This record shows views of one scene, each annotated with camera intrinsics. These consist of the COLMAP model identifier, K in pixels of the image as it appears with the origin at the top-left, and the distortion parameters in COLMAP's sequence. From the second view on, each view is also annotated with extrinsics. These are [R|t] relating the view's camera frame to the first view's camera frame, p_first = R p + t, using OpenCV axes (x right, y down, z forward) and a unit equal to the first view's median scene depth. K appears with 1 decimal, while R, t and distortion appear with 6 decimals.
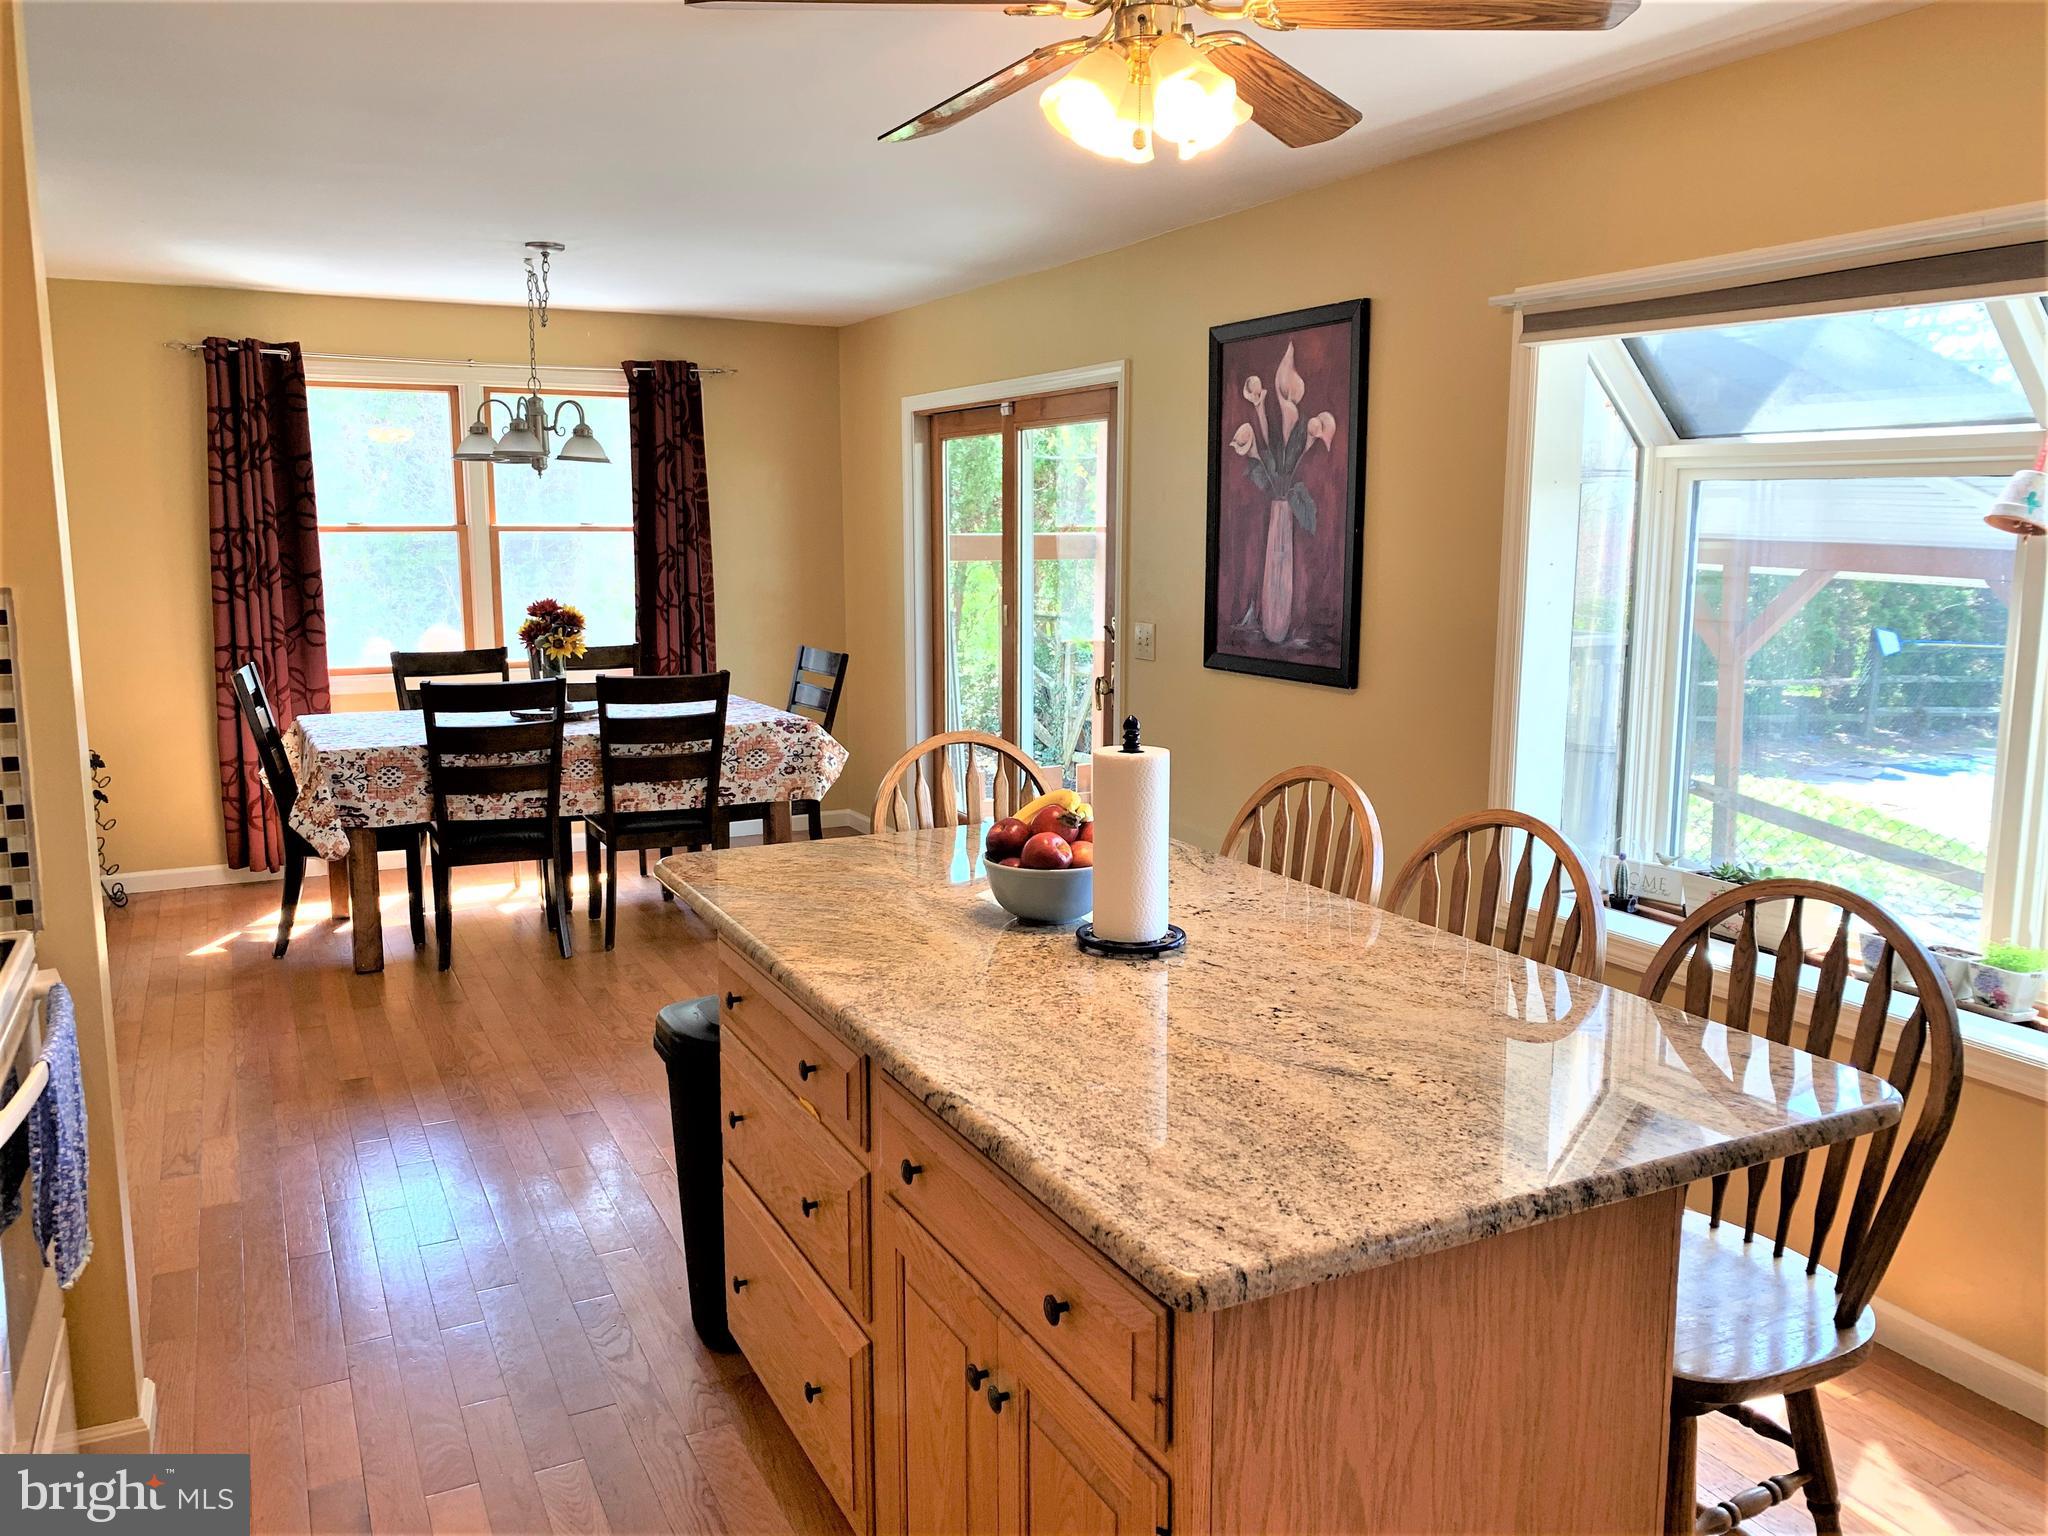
lens RADIAL K [[1578.9, 0, 1037.8], [0, 1578.9, 763.3], [0, 0, 1]] dist [0.013028, -0.006974]
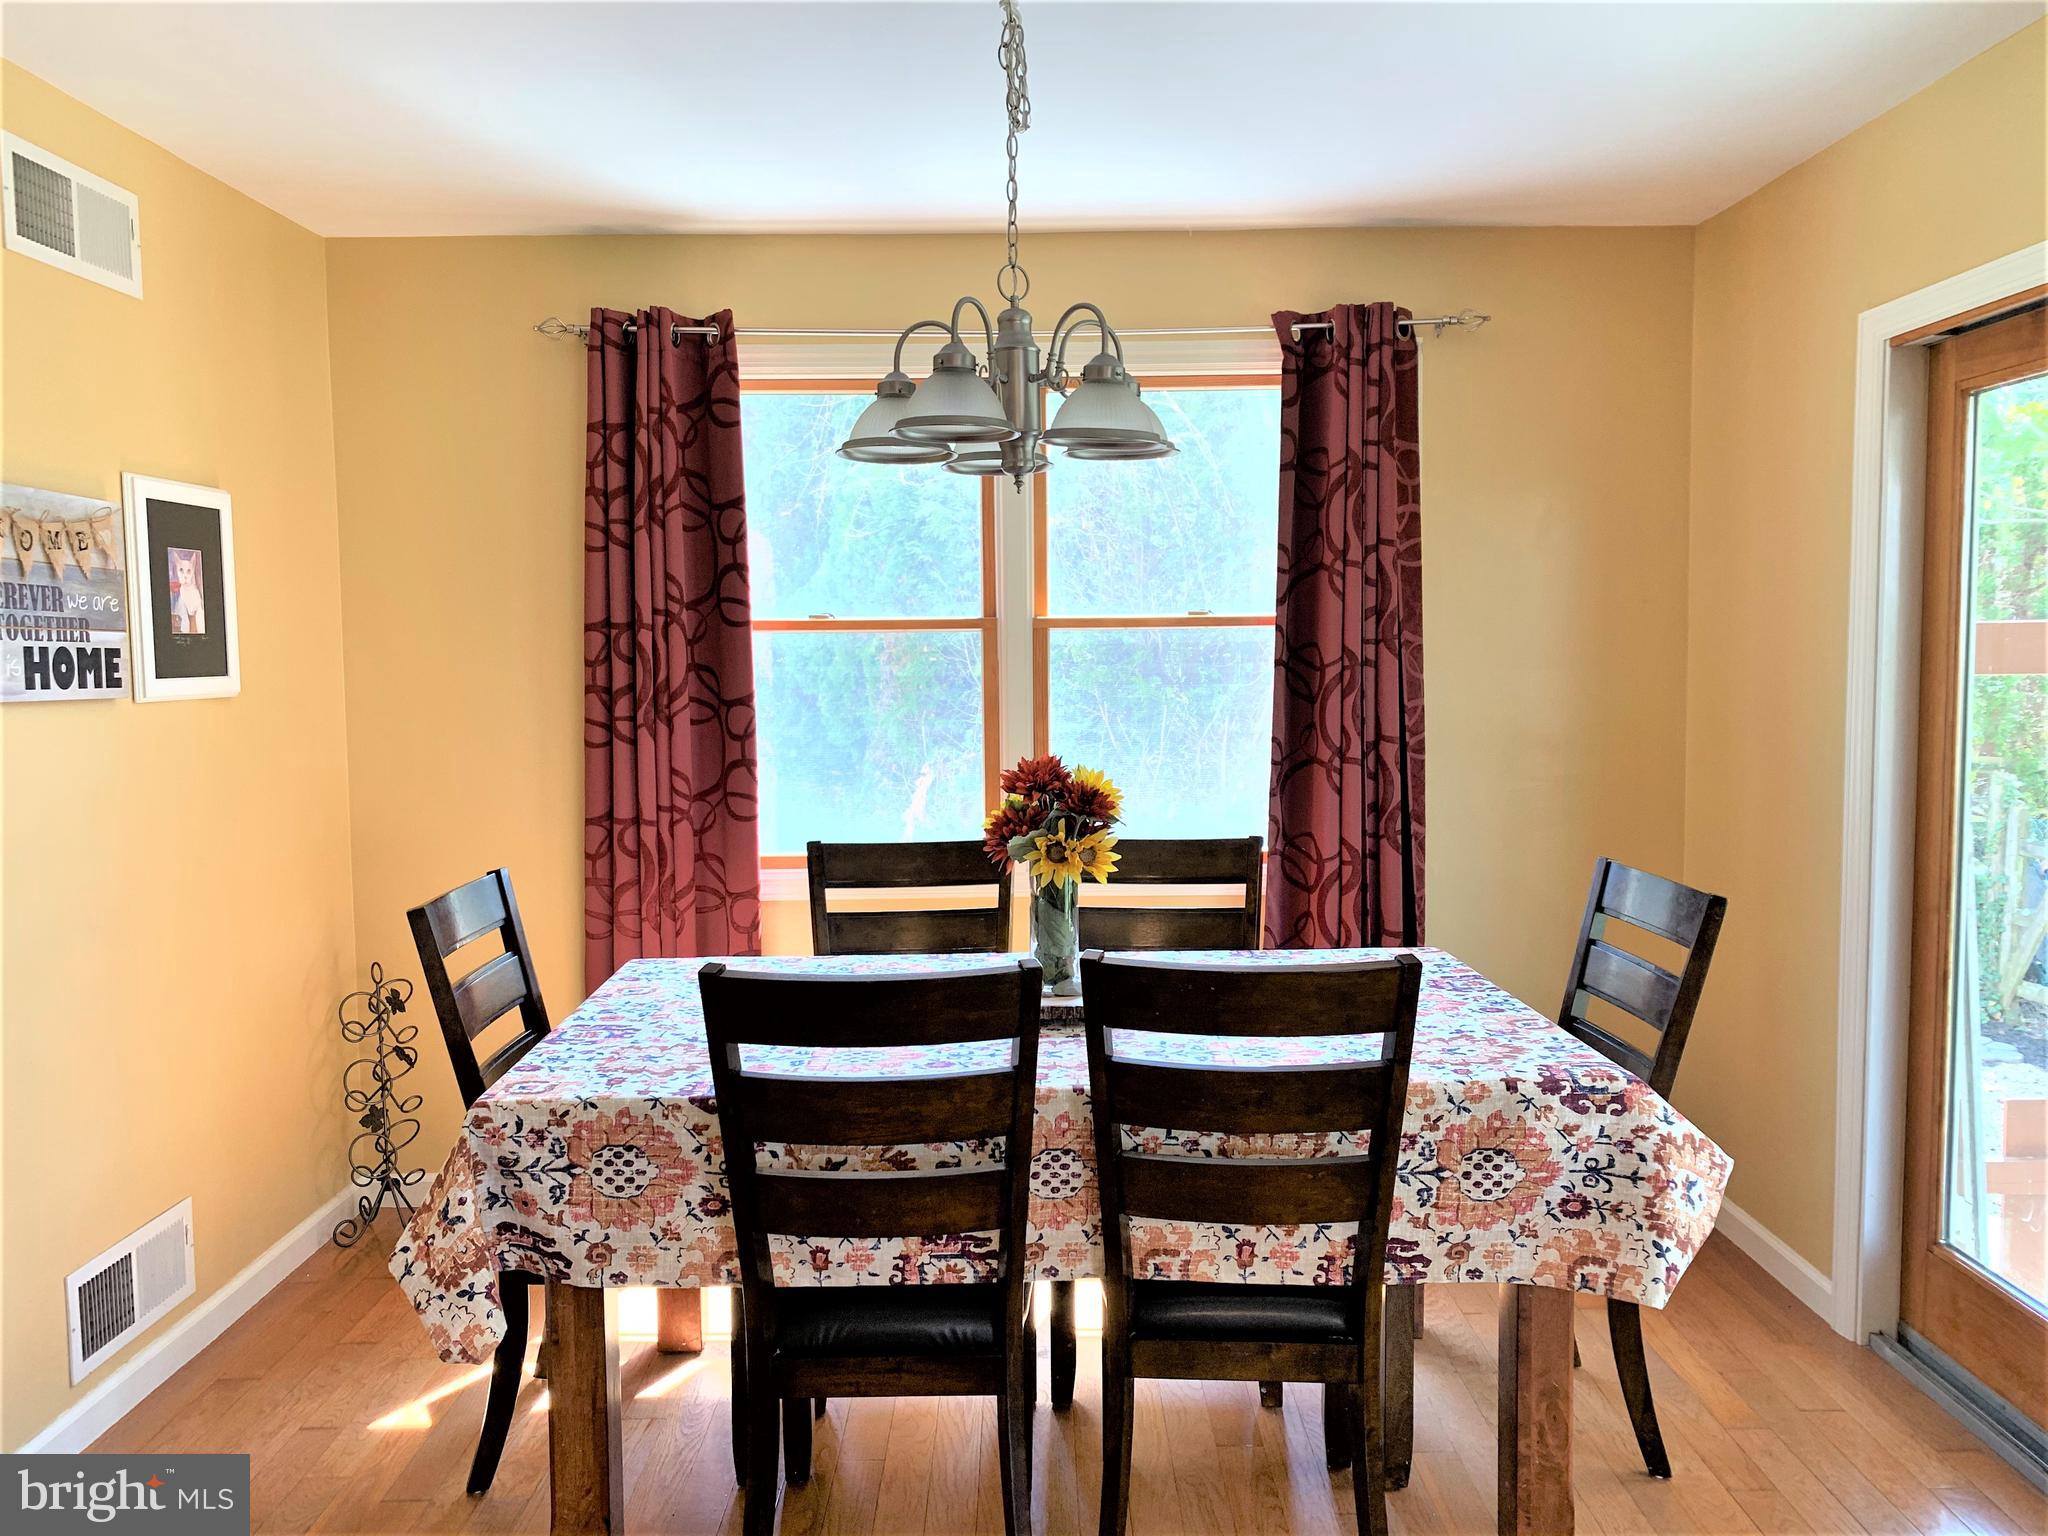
lens RADIAL K [[1578.9, 0, 1037.8], [0, 1578.9, 763.3], [0, 0, 1]] dist [0.013028, -0.006974]
pose [[0.891736, 0.023621, -0.451939, -0.093754], [-0.057118, 0.996525, -0.060618, -0.068048], [0.448937, 0.079869, 0.889987, 0.540576]]
